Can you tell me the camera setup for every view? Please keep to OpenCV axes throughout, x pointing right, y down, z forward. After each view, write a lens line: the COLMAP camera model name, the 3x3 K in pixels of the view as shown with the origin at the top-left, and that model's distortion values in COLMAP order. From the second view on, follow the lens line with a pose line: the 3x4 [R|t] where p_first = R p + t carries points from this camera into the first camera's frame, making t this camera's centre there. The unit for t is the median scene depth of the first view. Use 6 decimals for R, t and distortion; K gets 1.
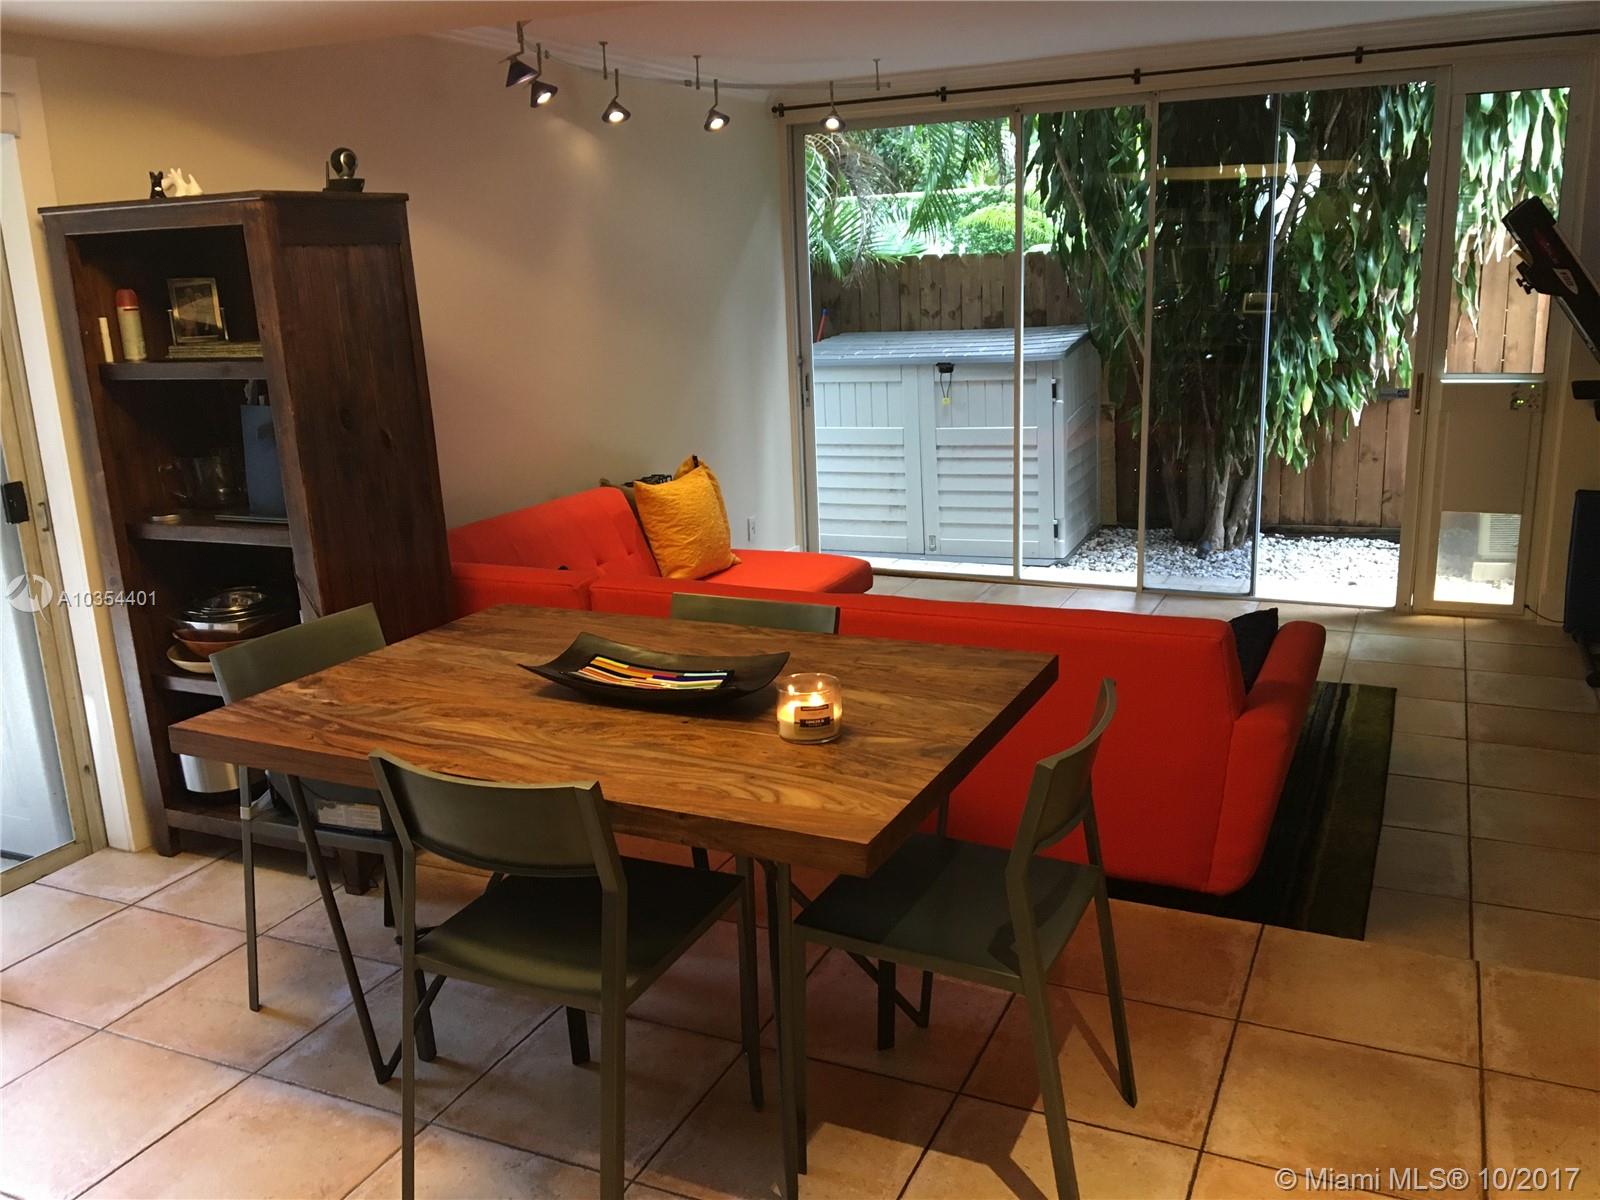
lens RADIAL K [[1345.5, 0, 800.0], [0, 1345.5, 600.0], [0, 0, 1]] dist [0.104759, -0.164516]
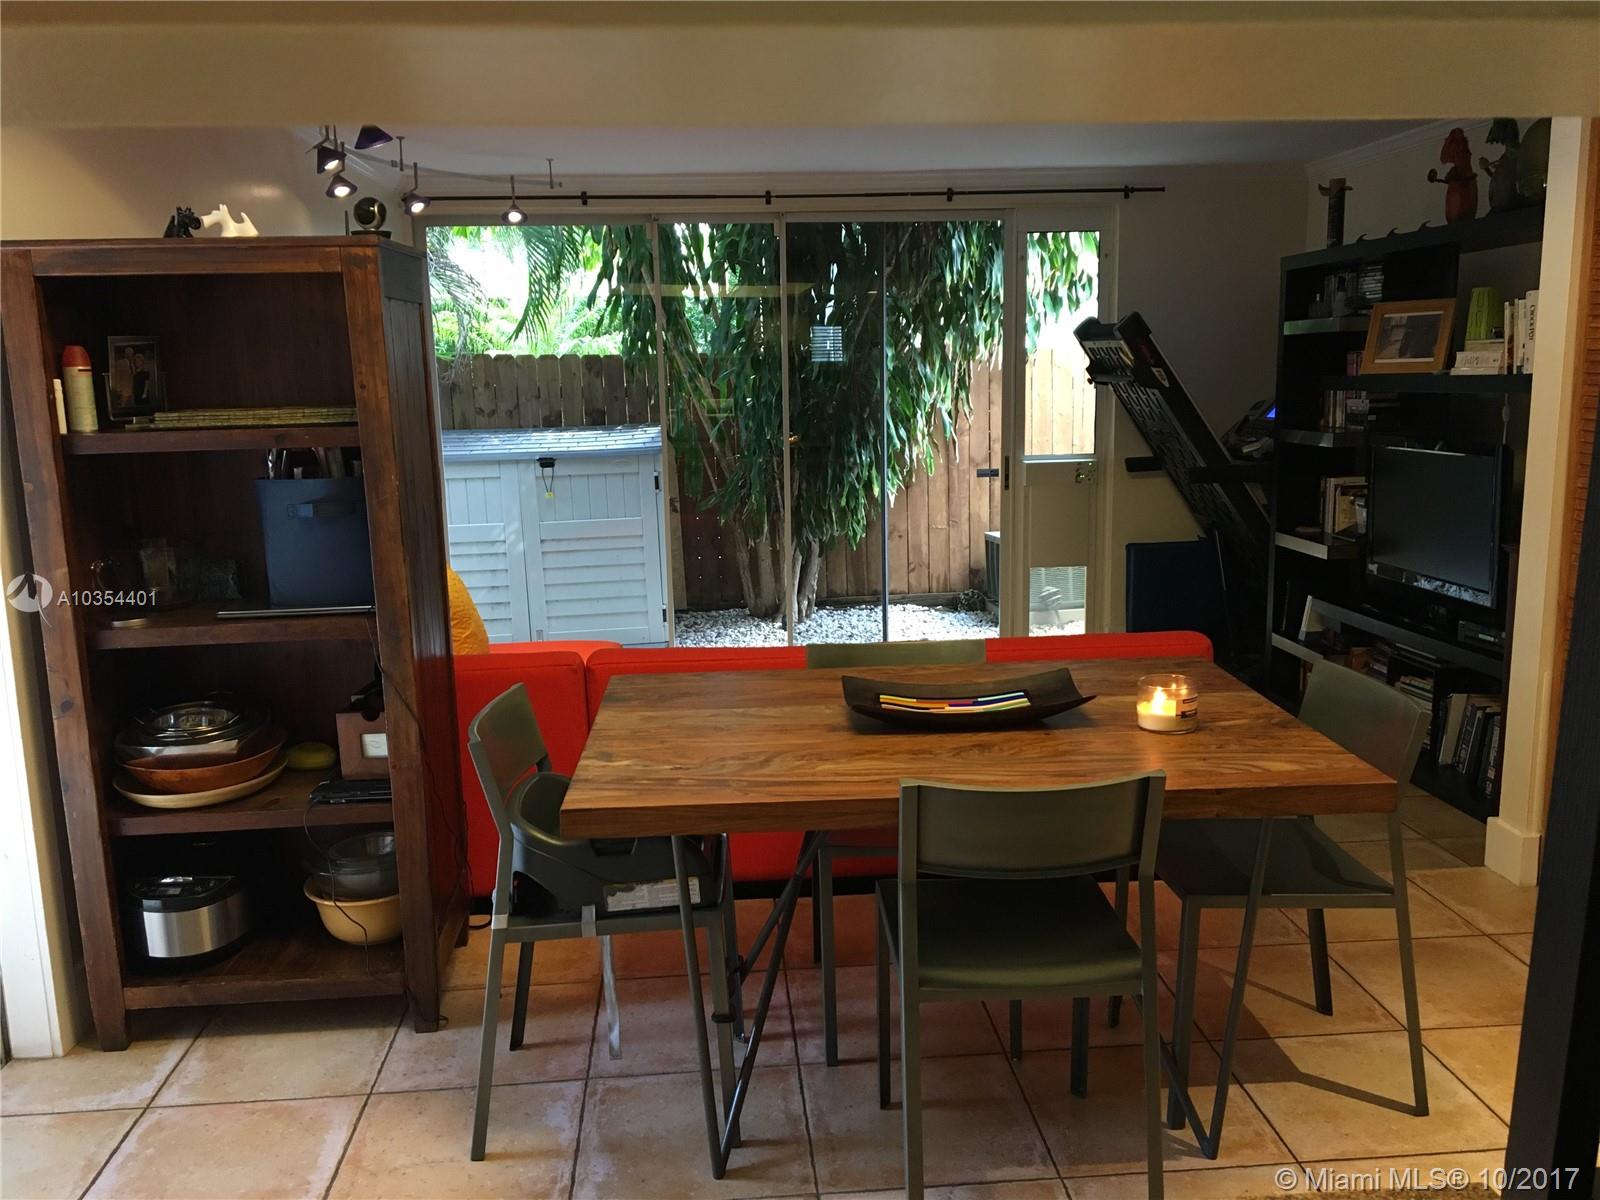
lens RADIAL K [[1345.5, 0, 800.0], [0, 1345.5, 600.0], [0, 0, 1]] dist [0.104759, -0.164516]
pose [[0.869483, -0.066632, 0.489448, -0.512644], [0.107631, 0.992609, -0.056070, 0.015378], [-0.482094, 0.101432, 0.870228, 0.092432]]
